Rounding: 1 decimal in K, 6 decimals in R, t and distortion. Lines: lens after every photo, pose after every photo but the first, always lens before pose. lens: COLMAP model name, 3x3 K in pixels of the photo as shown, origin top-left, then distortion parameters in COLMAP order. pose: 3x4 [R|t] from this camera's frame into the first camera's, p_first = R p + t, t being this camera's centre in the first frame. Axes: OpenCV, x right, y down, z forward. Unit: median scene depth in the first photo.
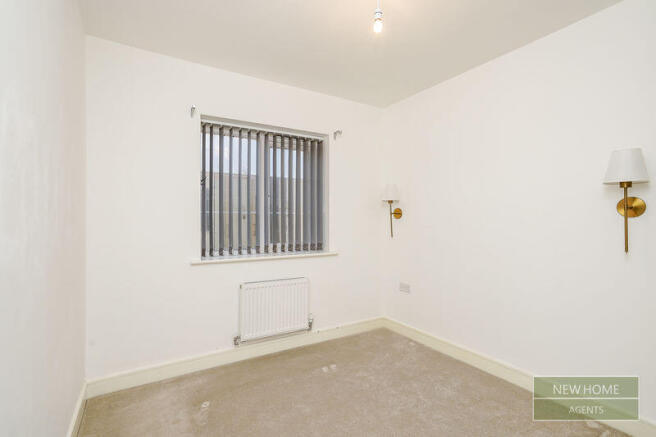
lens RADIAL K [[311.6, 0, 329.0], [0, 311.6, 221.3], [0, 0, 1]] dist [0.001623, 0.001964]
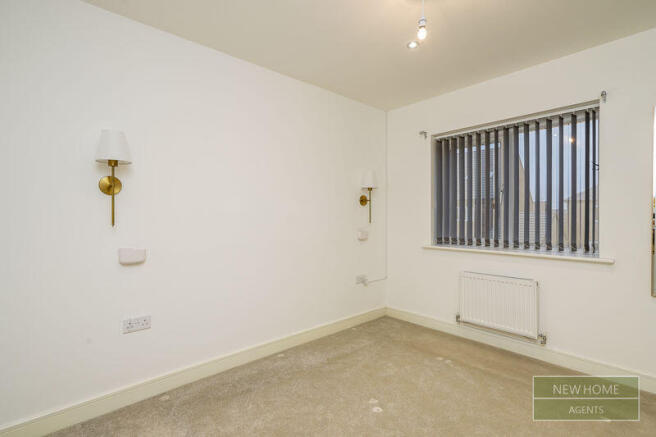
lens RADIAL K [[249.5, 0, 330.1], [0, 249.5, 217.4], [0, 0, 1]] dist [0.000331, 0.000183]
pose [[0.305058, 0.006687, -0.952310, 0.412365], [-0.001800, 0.999978, 0.006445, 0.000147], [0.952332, -0.000252, 0.305063, 0.238761]]
